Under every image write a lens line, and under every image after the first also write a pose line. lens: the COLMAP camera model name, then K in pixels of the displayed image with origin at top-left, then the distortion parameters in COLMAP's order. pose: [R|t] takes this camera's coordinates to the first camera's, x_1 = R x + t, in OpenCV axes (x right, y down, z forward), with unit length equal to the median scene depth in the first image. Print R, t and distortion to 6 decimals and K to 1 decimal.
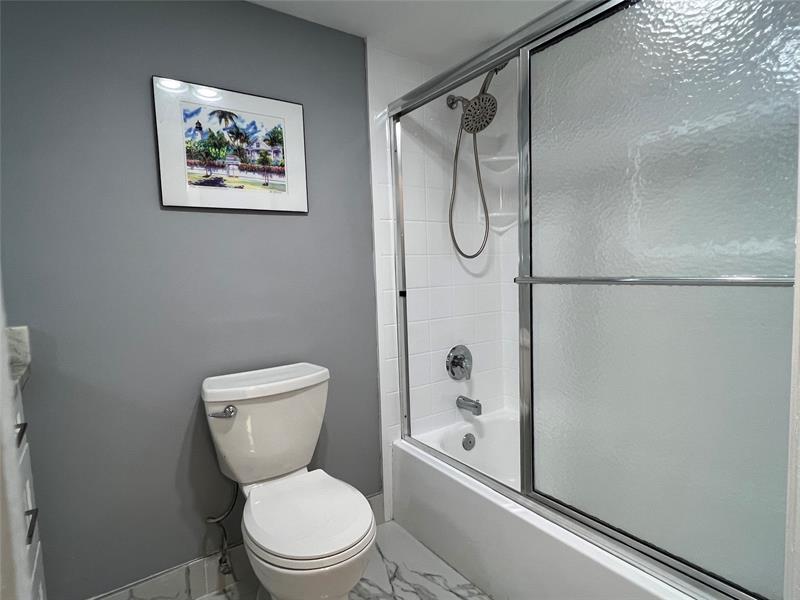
lens RADIAL K [[434.4, 0, 402.5], [0, 434.4, 301.0], [0, 0, 1]] dist [-0.001911, -0.000126]
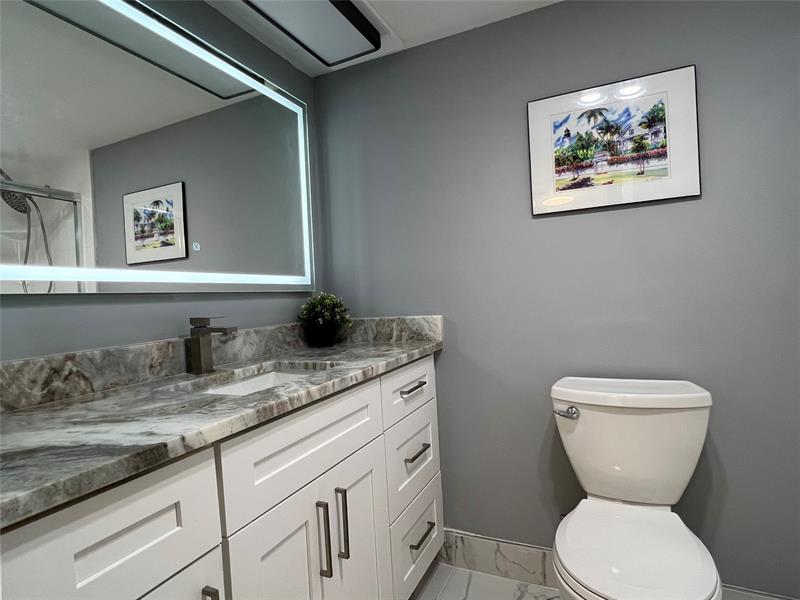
lens RADIAL K [[434.4, 0, 403.3], [0, 434.4, 298.8], [0, 0, 1]] dist [-0.001911, -0.000126]
pose [[0.507626, 0.013144, -0.861477, 0.223922], [-0.032856, 0.999452, -0.004112, 0.010940], [0.860951, 0.030392, 0.507779, 0.139644]]
